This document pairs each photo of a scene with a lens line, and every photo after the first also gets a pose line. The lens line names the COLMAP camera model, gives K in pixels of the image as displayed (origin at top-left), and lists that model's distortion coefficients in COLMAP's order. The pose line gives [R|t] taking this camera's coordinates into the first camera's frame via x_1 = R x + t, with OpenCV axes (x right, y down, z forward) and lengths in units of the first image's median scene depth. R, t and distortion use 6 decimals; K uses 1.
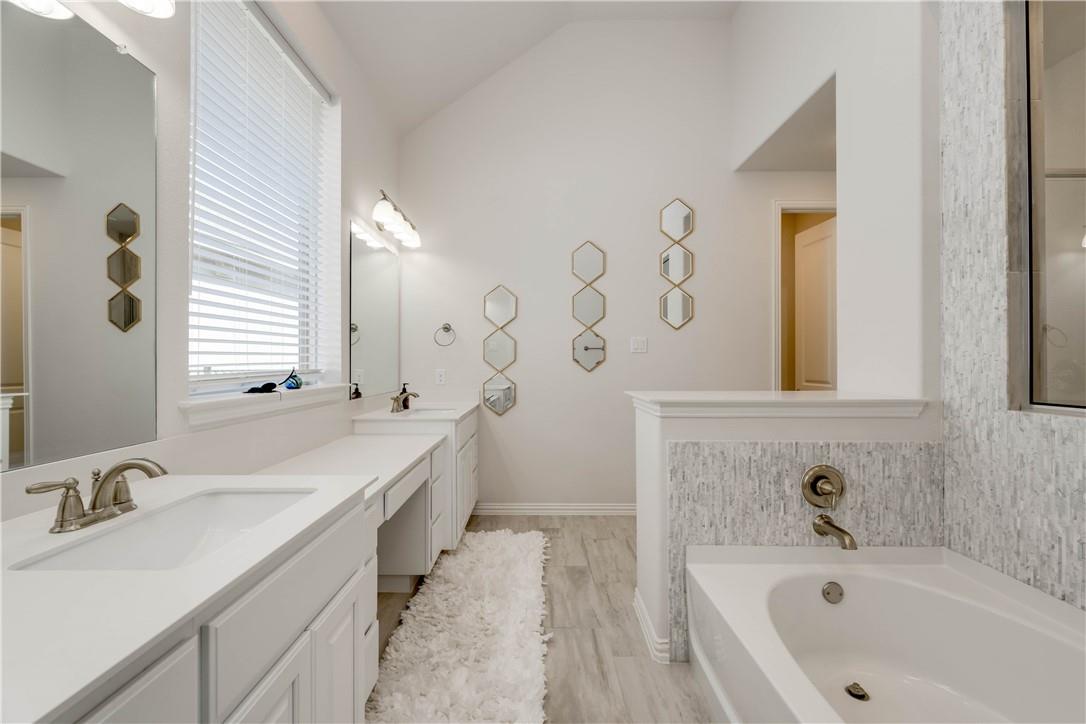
lens RADIAL K [[446.4, 0, 550.6], [0, 446.4, 361.5], [0, 0, 1]] dist [-0.014103, 0.000184]
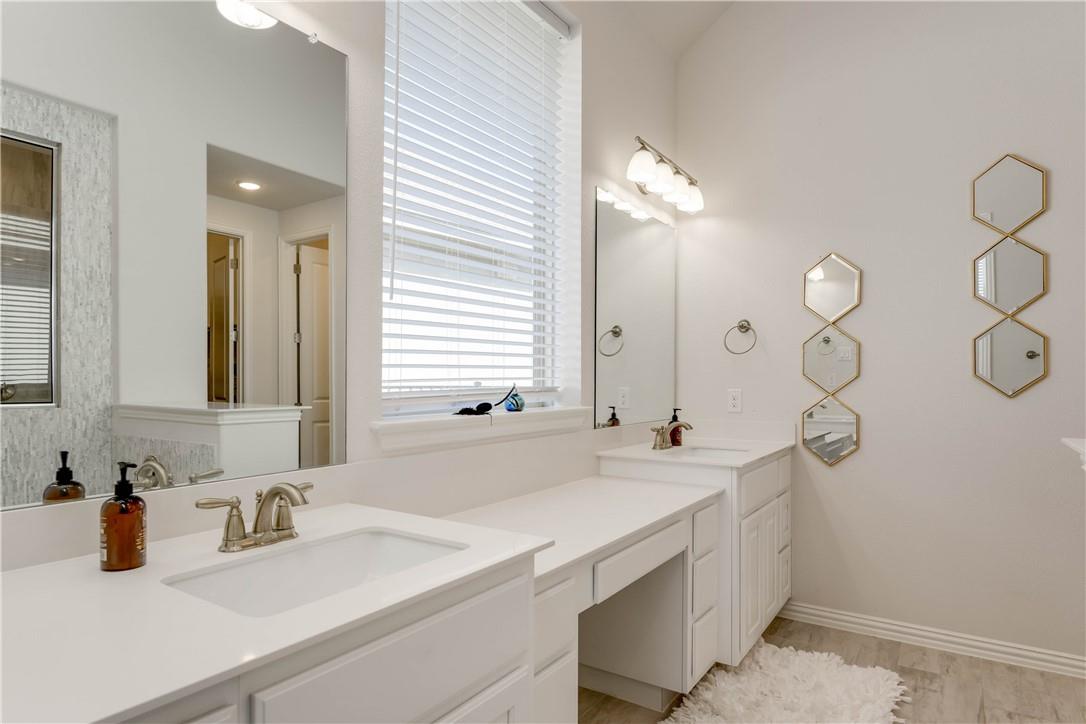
lens RADIAL K [[634.0, 0, 539.9], [0, 634.0, 377.1], [0, 0, 1]] dist [-0.023258, 0.001901]
pose [[0.818605, 0.003238, -0.574348, 0.082773], [-0.003620, 0.999993, 0.000478, 0.000425], [0.574345, 0.001688, 0.818611, 0.086907]]
